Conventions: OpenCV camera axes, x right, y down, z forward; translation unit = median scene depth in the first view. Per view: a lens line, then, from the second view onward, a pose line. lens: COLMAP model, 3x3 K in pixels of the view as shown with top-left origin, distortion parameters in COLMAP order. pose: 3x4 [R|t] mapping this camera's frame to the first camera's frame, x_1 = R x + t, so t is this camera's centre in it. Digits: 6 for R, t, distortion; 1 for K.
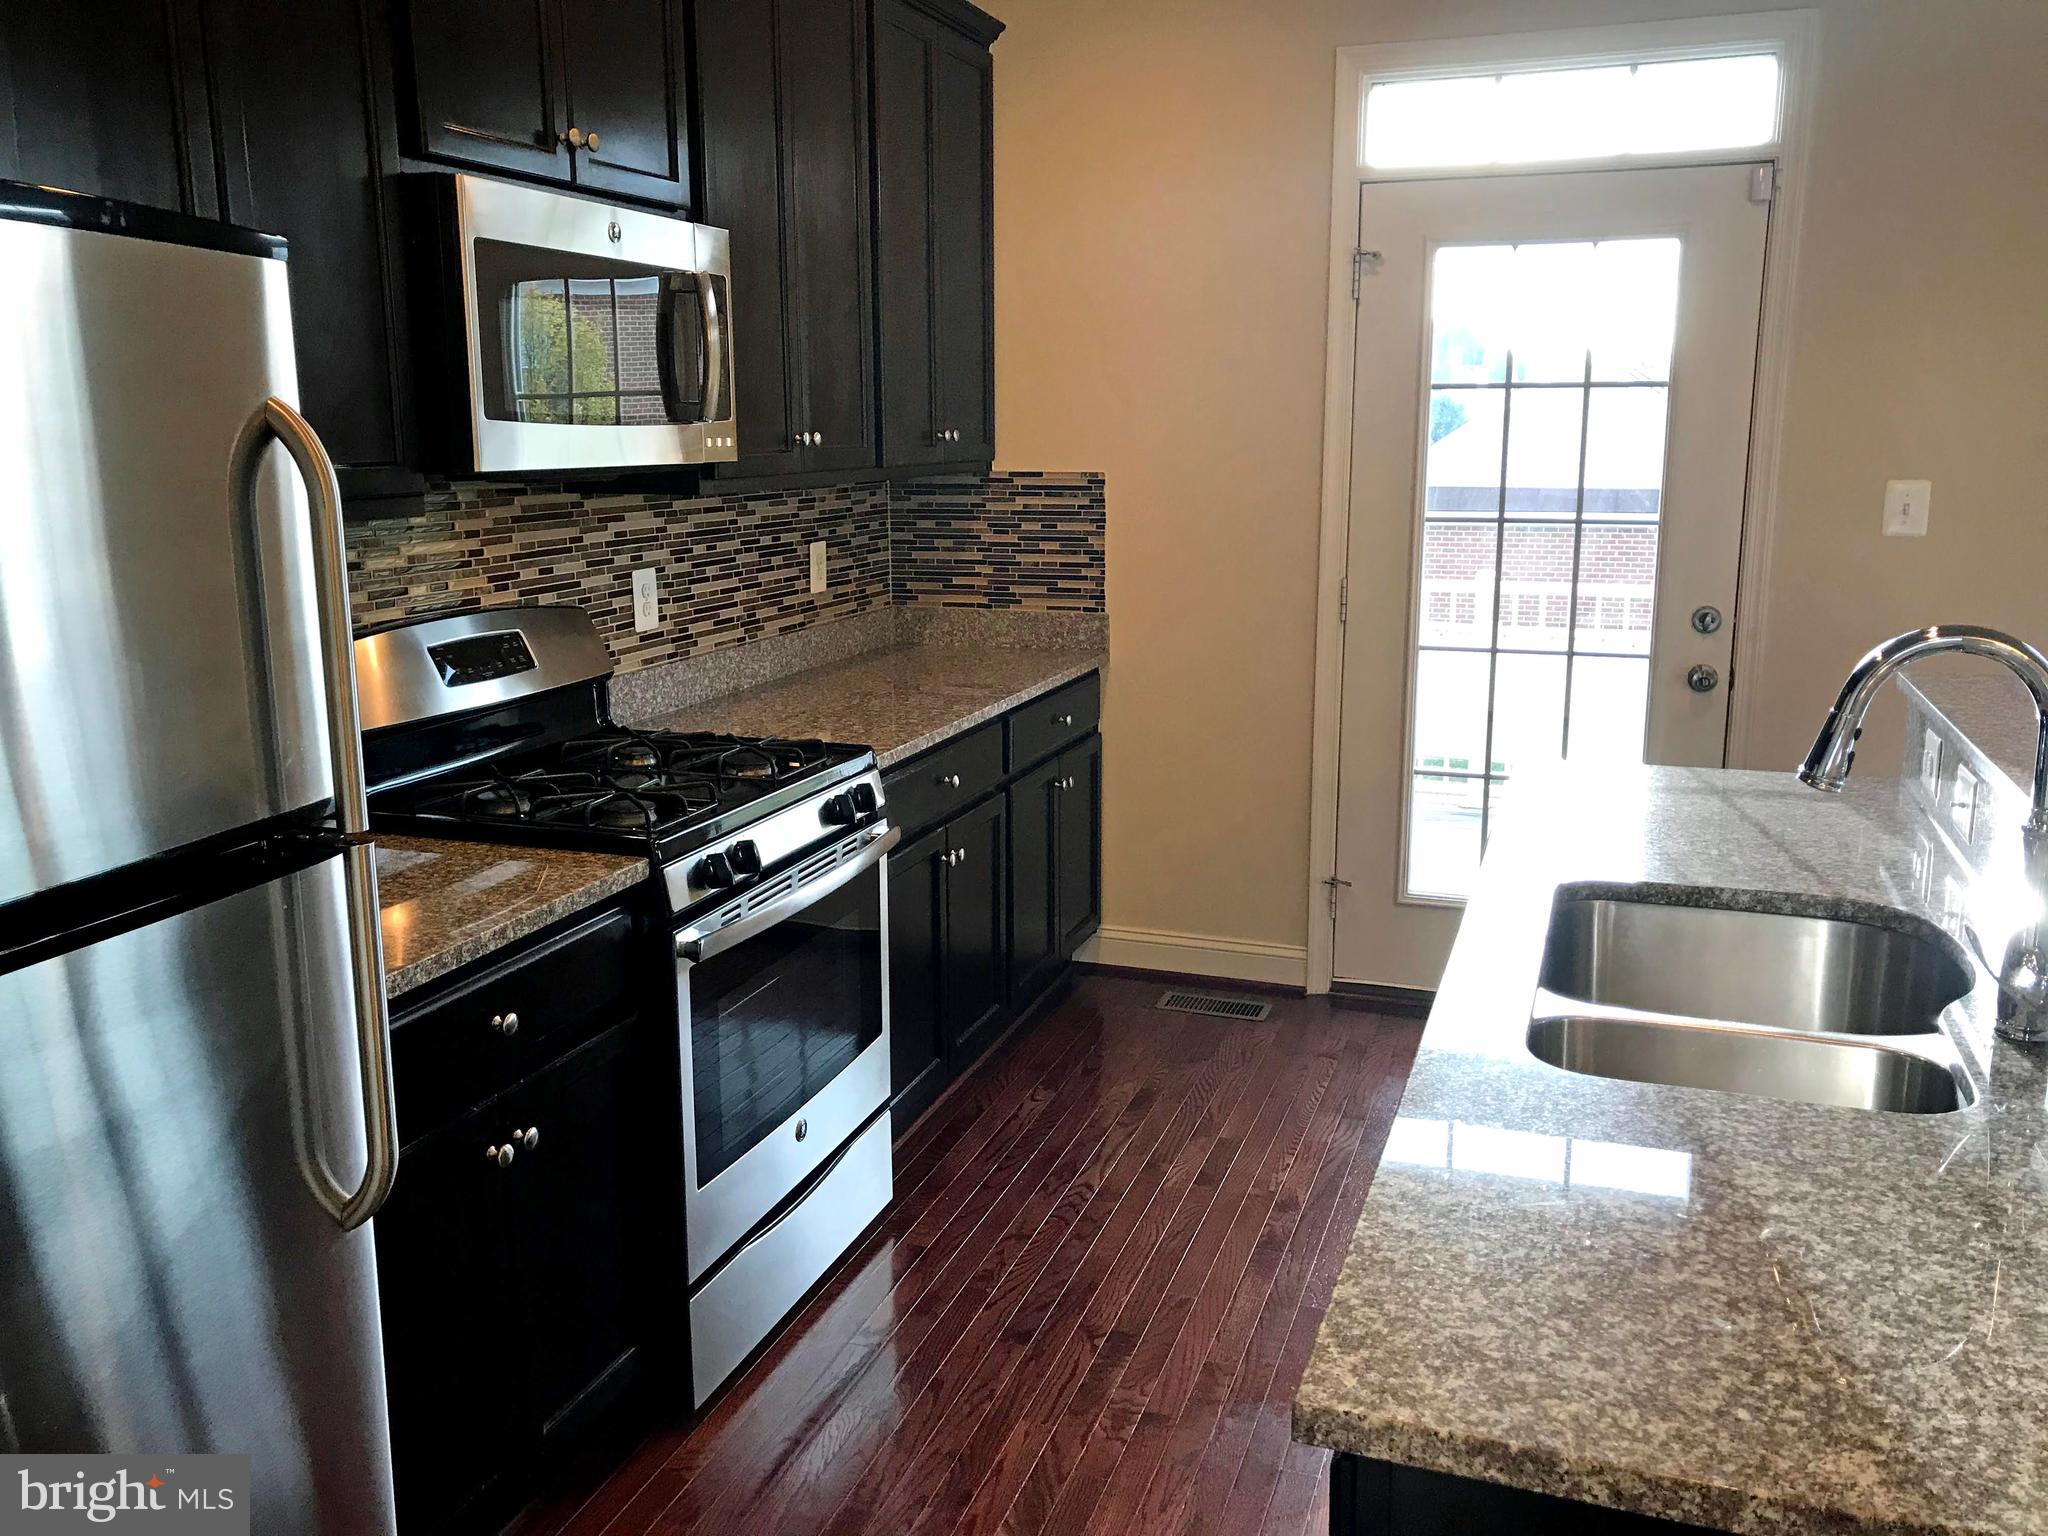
lens RADIAL K [[1669.8, 0, 1030.3], [0, 1669.8, 753.3], [0, 0, 1]] dist [0.033412, -0.024640]
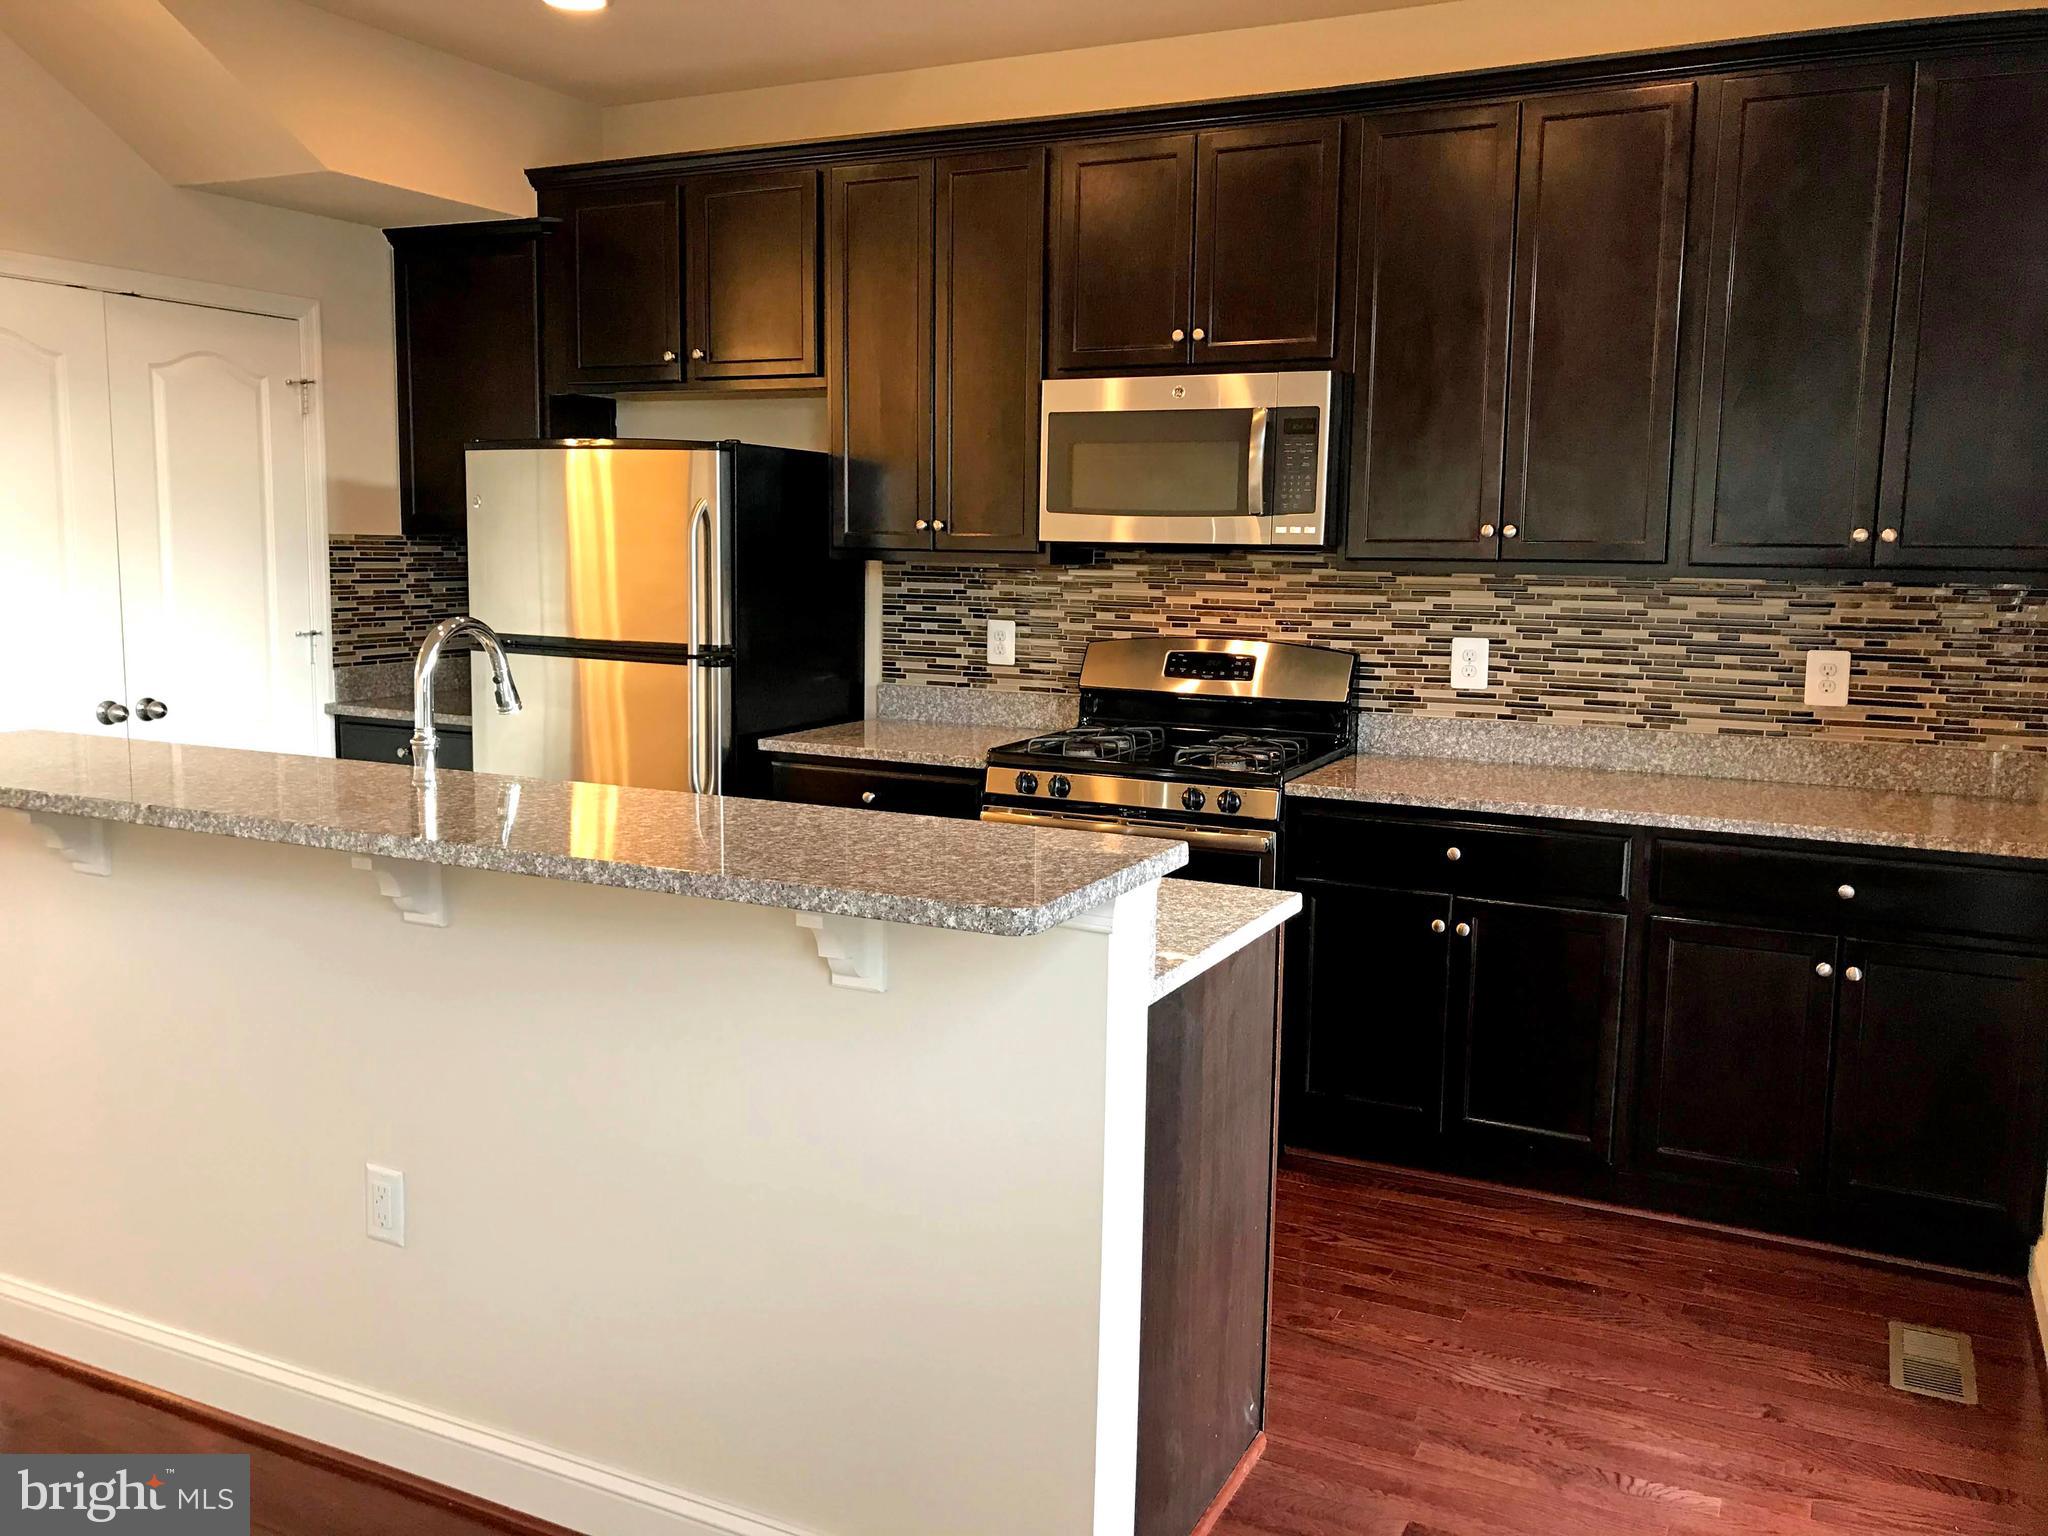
lens RADIAL K [[1669.8, 0, 1032.6], [0, 1669.8, 769.1], [0, 0, 1]] dist [0.033412, -0.024640]
pose [[-0.126711, 0.138602, -0.982209, 0.978935], [-0.205811, 0.964968, 0.162720, -0.145513], [0.970354, 0.222768, -0.093746, 0.798747]]
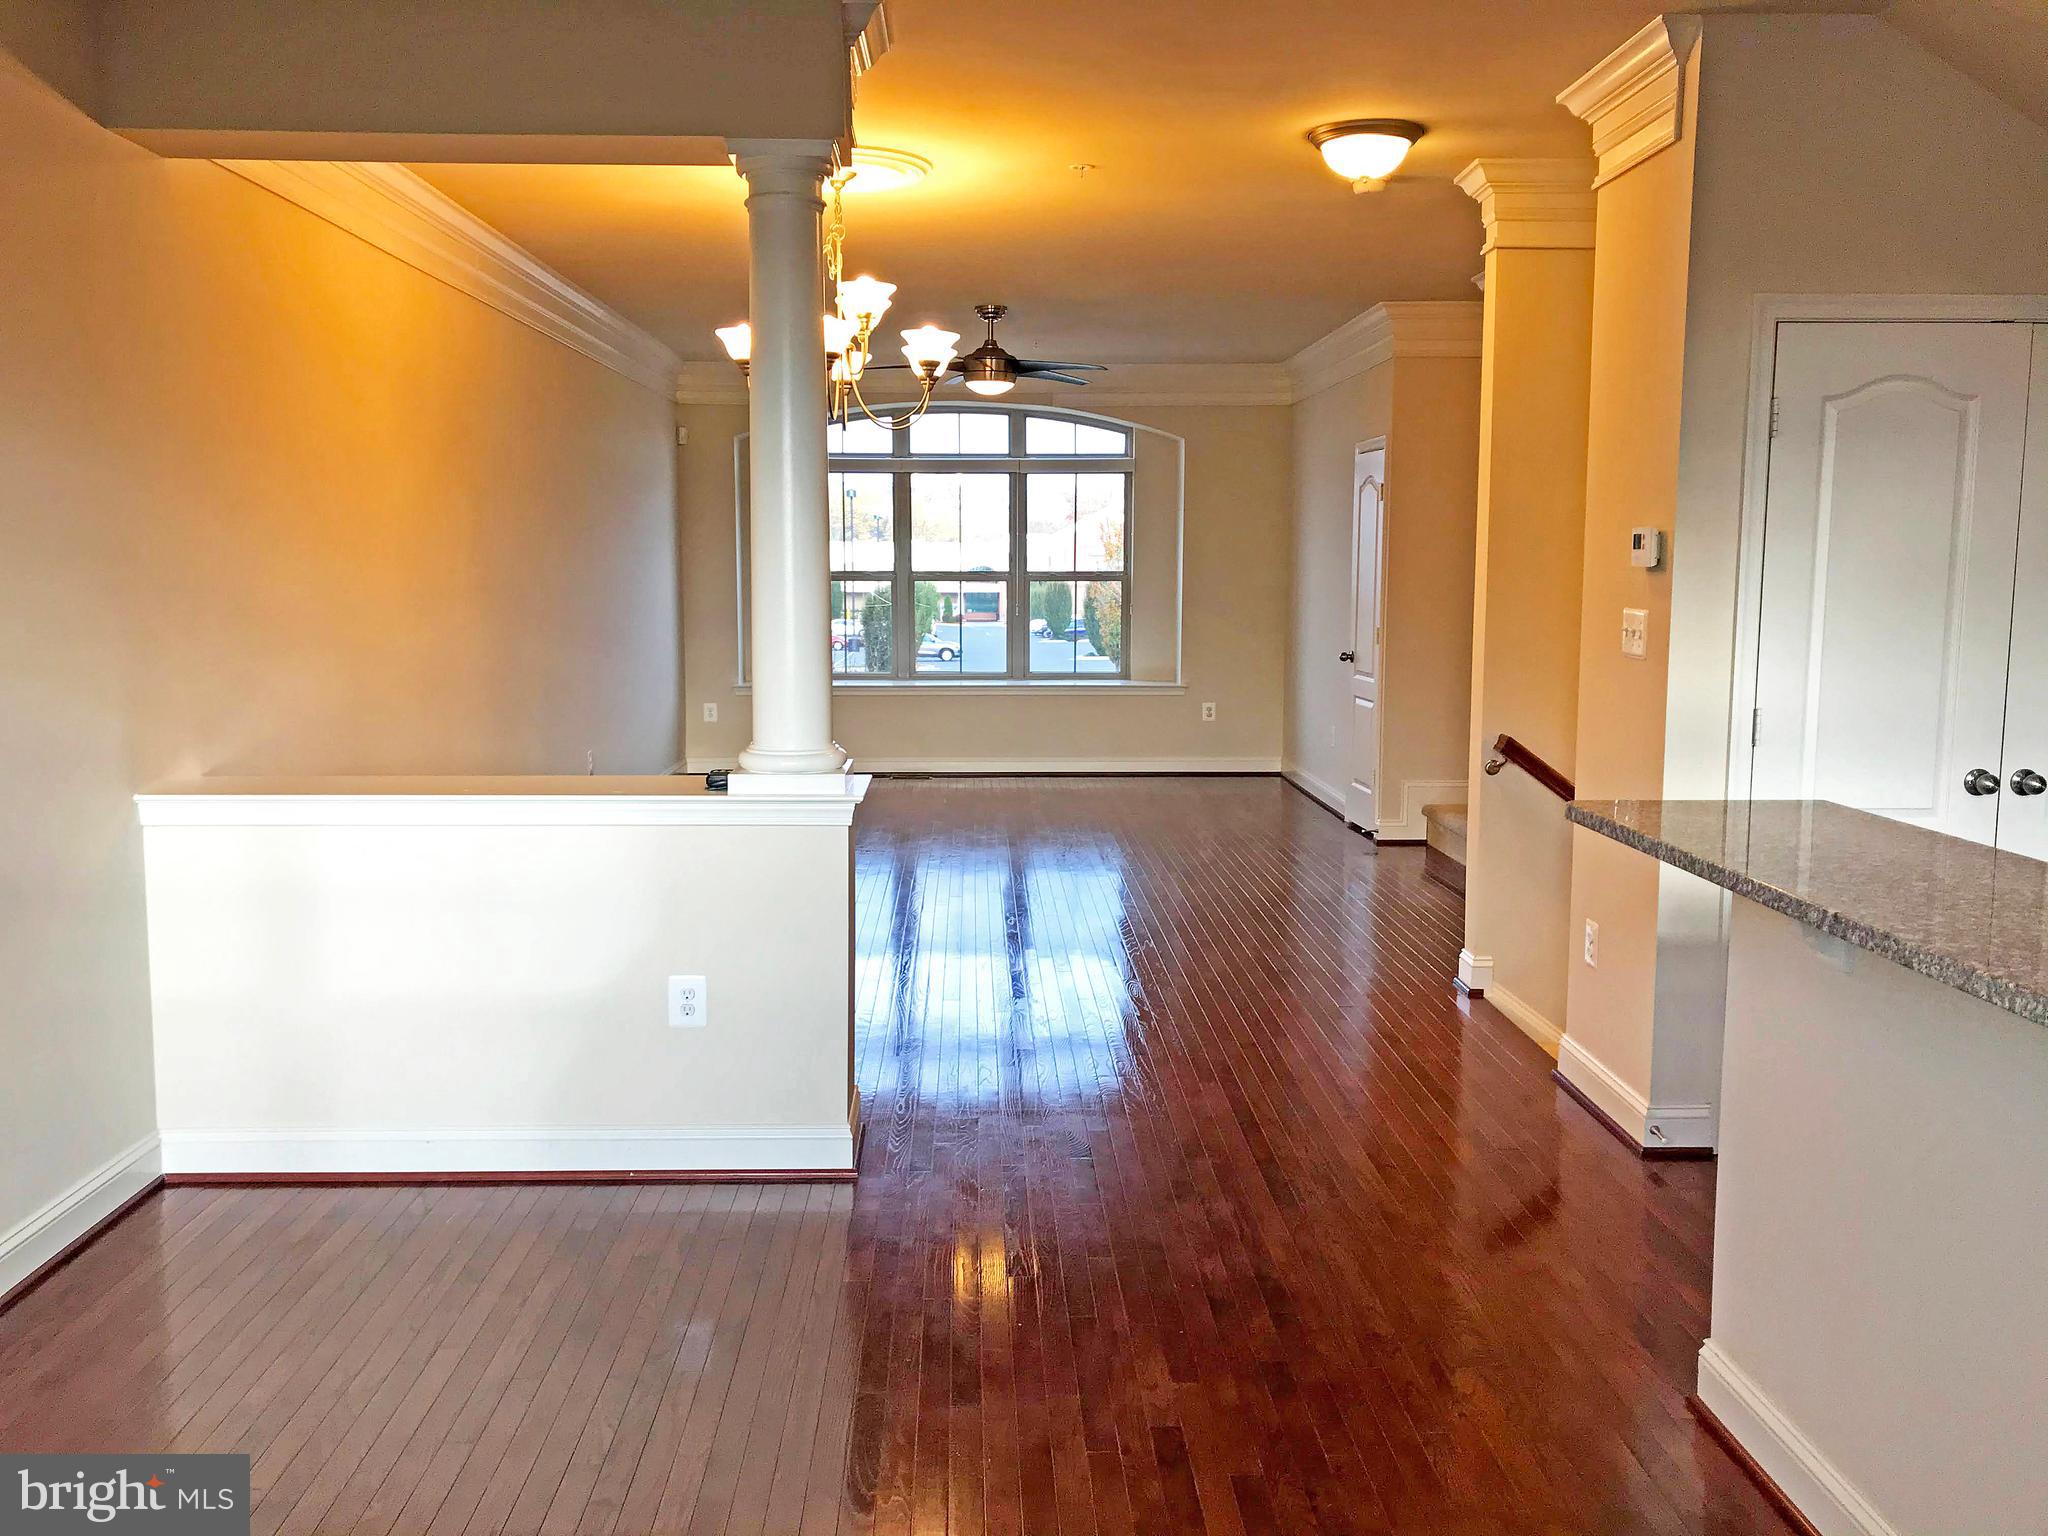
lens RADIAL K [[1669.8, 0, 982.4], [0, 1669.8, 785.1], [0, 0, 1]] dist [0.033412, -0.024640]
pose [[-0.938486, 0.050589, -0.341592, 0.843862], [-0.059492, 0.950733, 0.304248, -0.149060], [0.340155, 0.305854, -0.889240, 0.796590]]
